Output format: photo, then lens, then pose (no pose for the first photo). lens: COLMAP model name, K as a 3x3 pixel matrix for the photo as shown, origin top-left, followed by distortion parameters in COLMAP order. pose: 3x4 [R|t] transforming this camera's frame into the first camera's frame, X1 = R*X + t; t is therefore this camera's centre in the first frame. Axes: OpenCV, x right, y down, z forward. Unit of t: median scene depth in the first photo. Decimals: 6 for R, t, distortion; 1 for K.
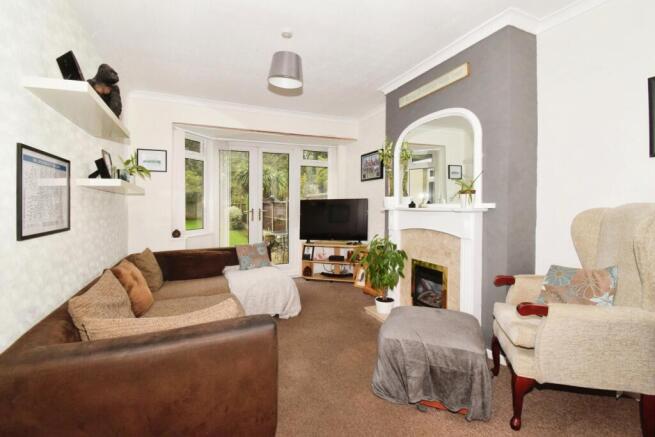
lens RADIAL K [[296.2, 0, 325.8], [0, 296.2, 213.5], [0, 0, 1]] dist [-0.001608, -0.000578]
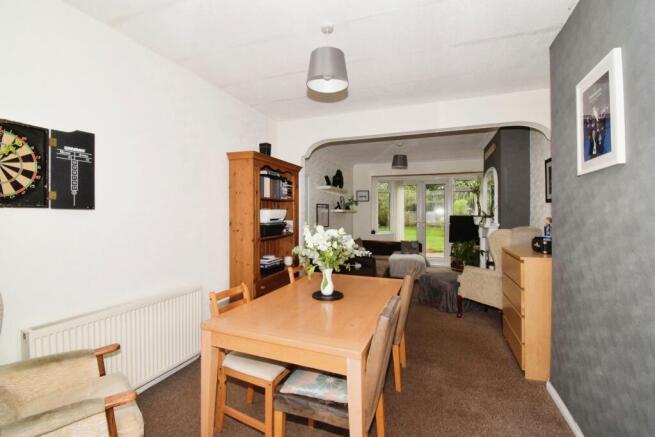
lens RADIAL K [[296.2, 0, 327.0], [0, 296.2, 215.3], [0, 0, 1]] dist [-0.001608, -0.000578]
pose [[0.703755, 0.021924, -0.710104, 0.904091], [-0.035358, 0.999366, -0.004187, -0.032907], [0.709562, 0.028055, 0.704084, -0.818179]]
